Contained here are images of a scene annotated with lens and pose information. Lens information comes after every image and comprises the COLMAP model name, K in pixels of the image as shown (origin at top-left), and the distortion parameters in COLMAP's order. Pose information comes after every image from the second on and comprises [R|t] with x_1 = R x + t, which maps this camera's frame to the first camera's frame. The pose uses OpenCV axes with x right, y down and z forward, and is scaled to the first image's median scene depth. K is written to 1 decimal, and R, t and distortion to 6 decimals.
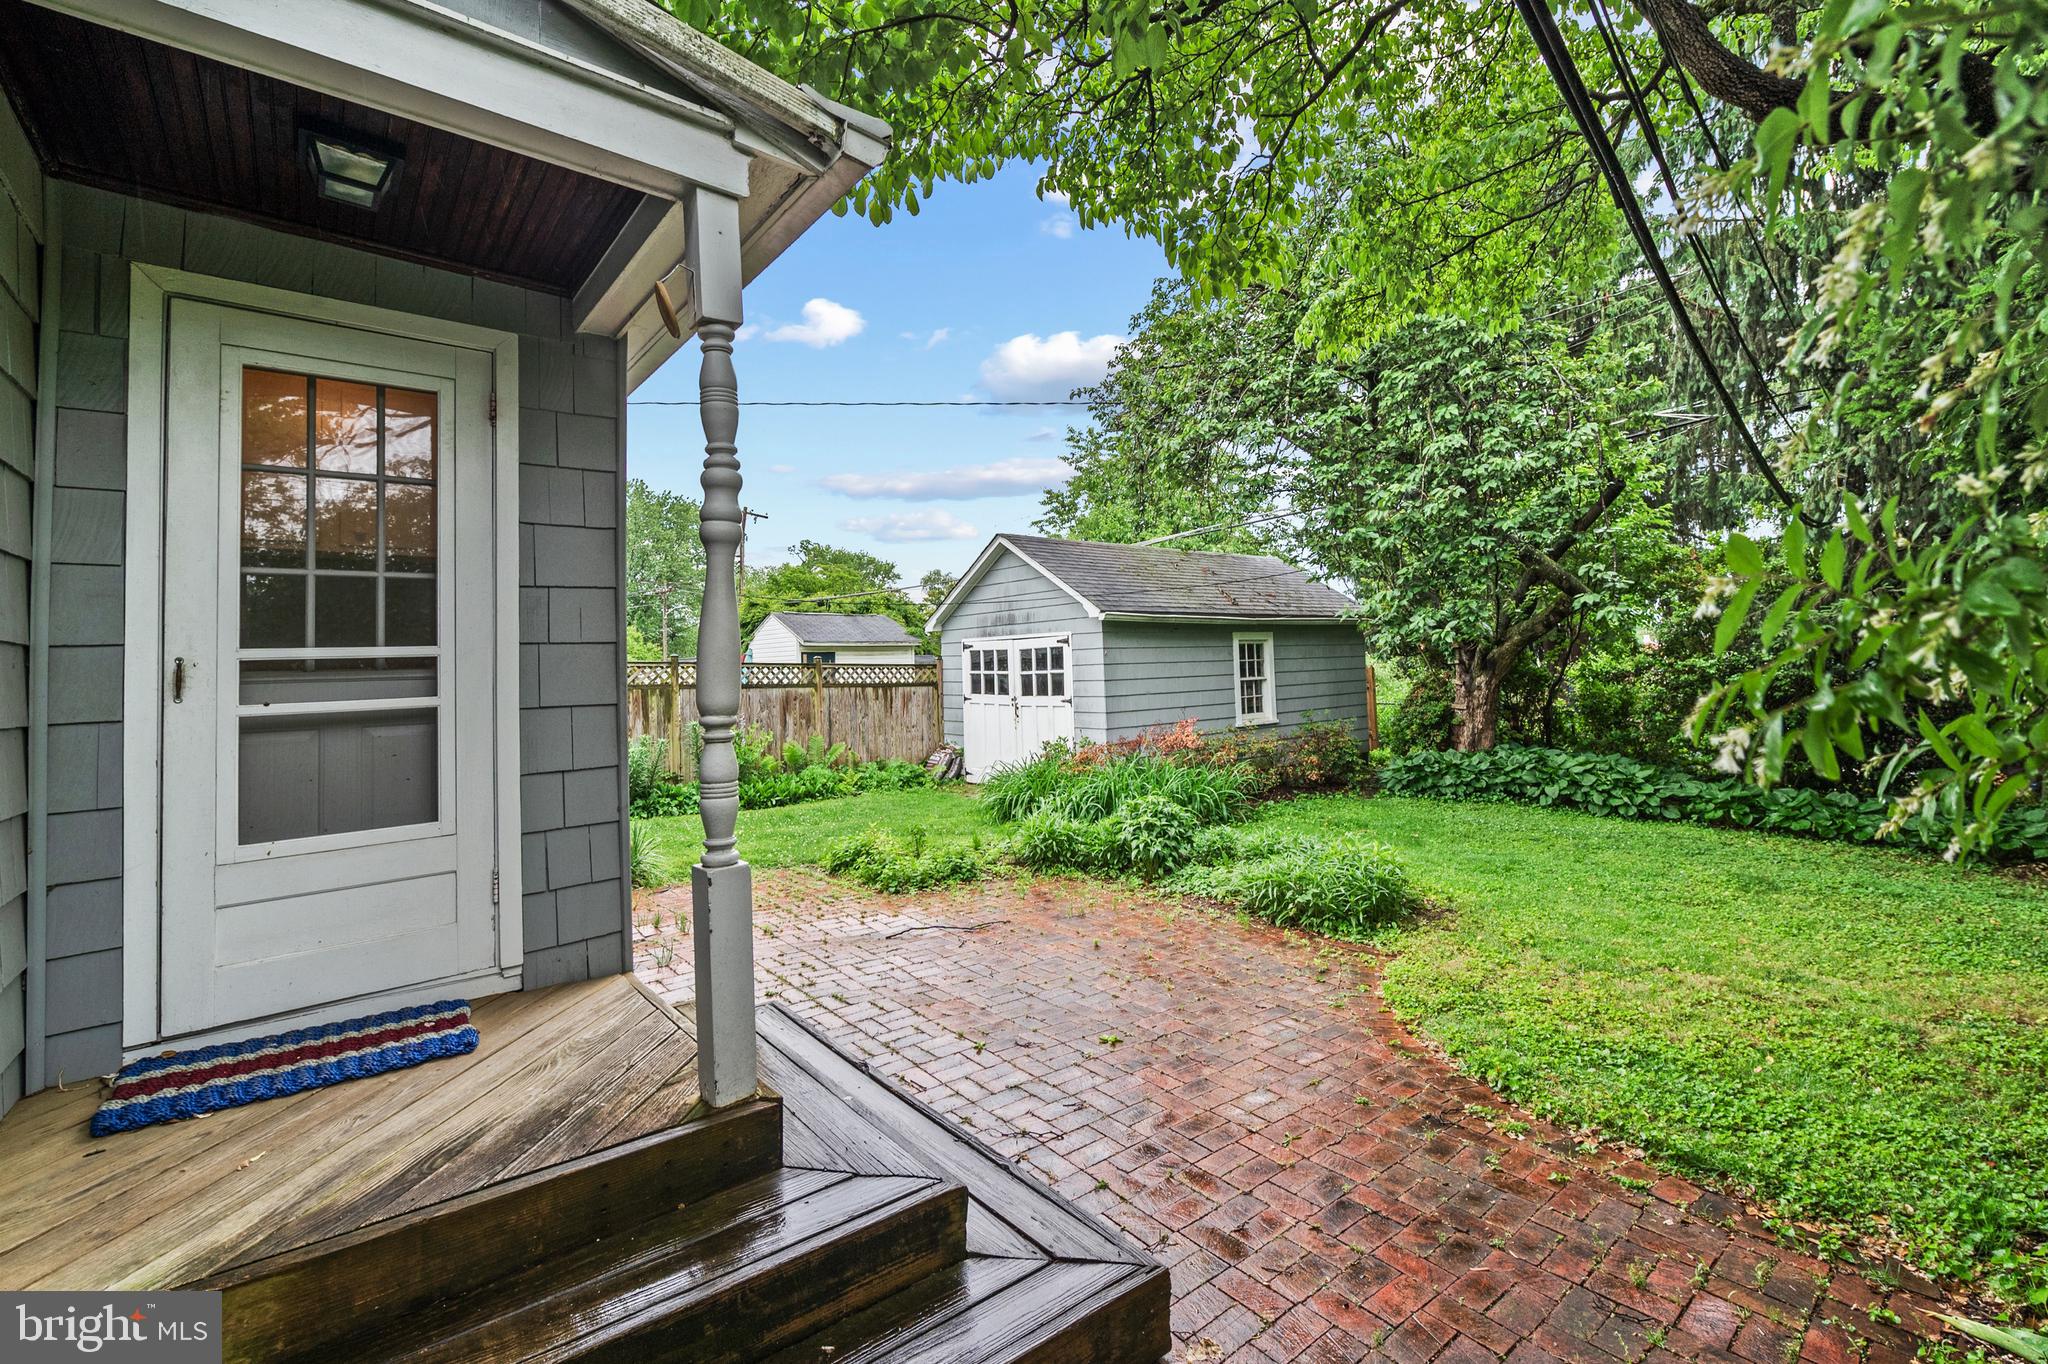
lens RADIAL K [[859.0, 0, 1049.0], [0, 859.0, 599.2], [0, 0, 1]] dist [-0.005195, -0.000432]
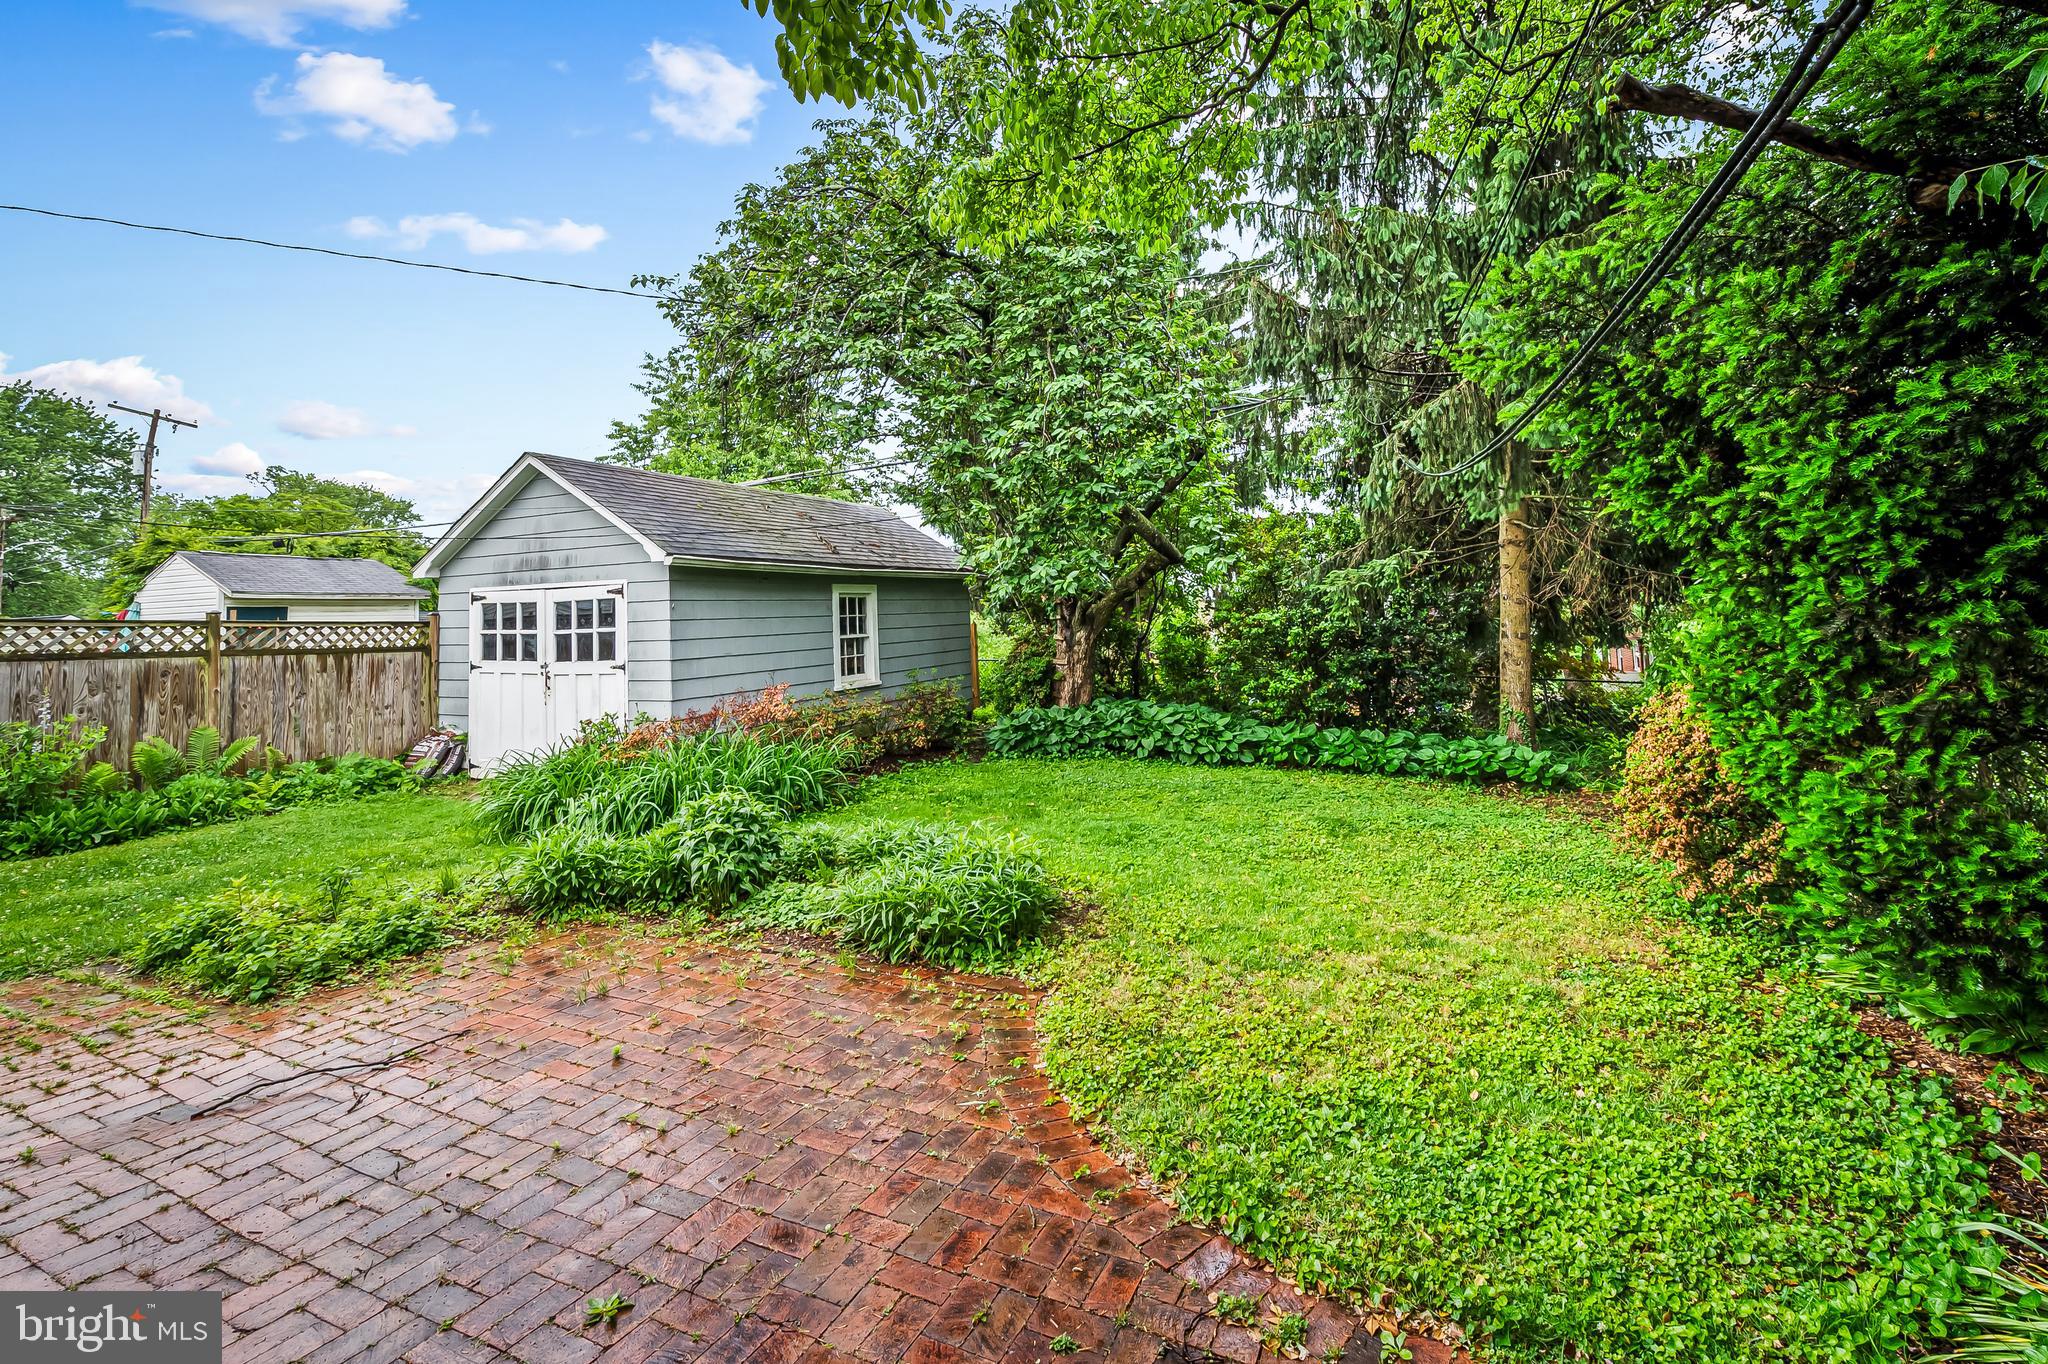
lens RADIAL K [[859.0, 0, 1049.0], [0, 859.0, 599.2], [0, 0, 1]] dist [-0.005195, -0.000432]
pose [[0.895099, 0.007866, 0.445798, 0.025450], [-0.029367, 0.998713, 0.041342, 0.013967], [-0.444899, -0.050097, 0.894179, 0.140541]]
